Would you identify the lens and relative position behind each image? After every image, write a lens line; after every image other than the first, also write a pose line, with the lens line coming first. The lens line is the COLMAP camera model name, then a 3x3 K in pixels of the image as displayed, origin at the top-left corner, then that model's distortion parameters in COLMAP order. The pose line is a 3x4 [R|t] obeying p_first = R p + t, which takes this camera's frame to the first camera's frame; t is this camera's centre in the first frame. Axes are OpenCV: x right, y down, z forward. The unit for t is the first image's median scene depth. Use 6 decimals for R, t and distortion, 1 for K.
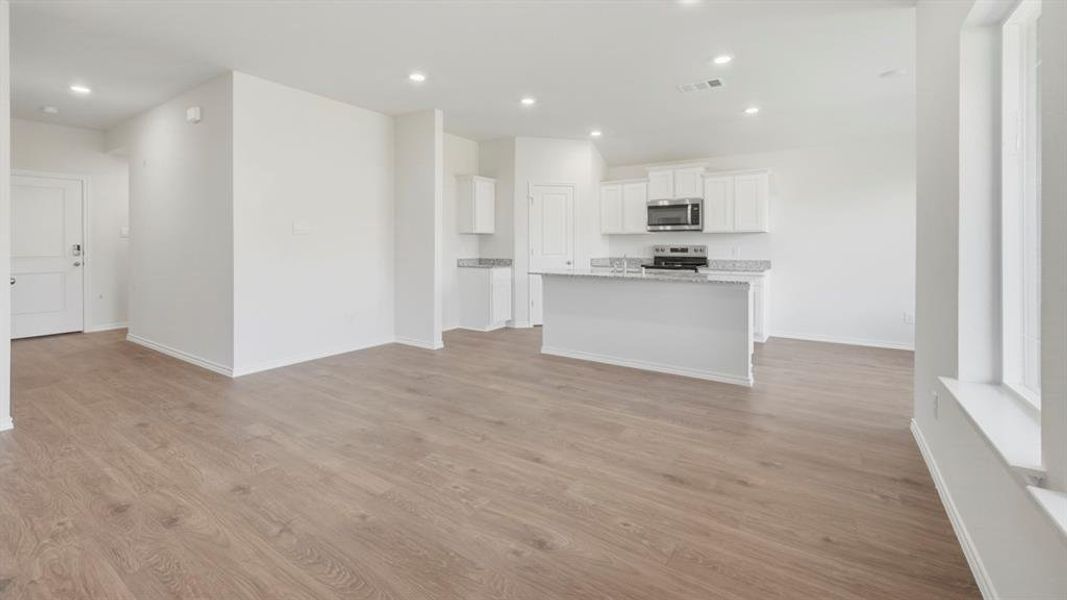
lens RADIAL K [[444.0, 0, 534.1], [0, 444.0, 242.0], [0, 0, 1]] dist [-0.001673, 0.000170]
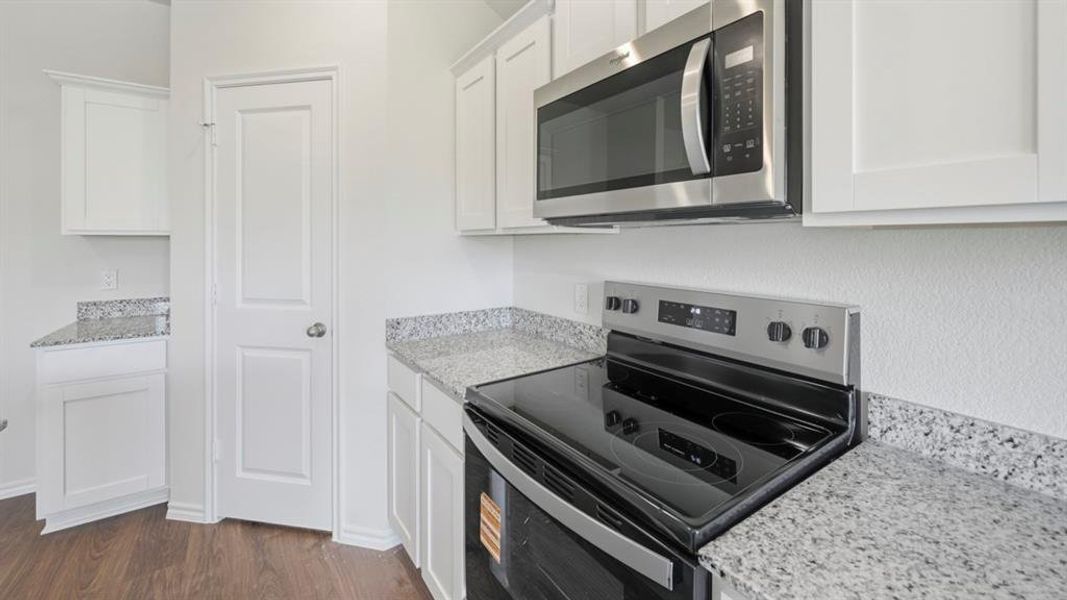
lens RADIAL K [[428.9, 0, 535.3], [0, 428.9, 239.8], [0, 0, 1]] dist [-0.001120, 0.000064]
pose [[0.931300, -0.000013, -0.364252, 0.337590], [0.001104, 0.999996, 0.002785, -0.016999], [0.364251, -0.002995, 0.931296, 0.811512]]
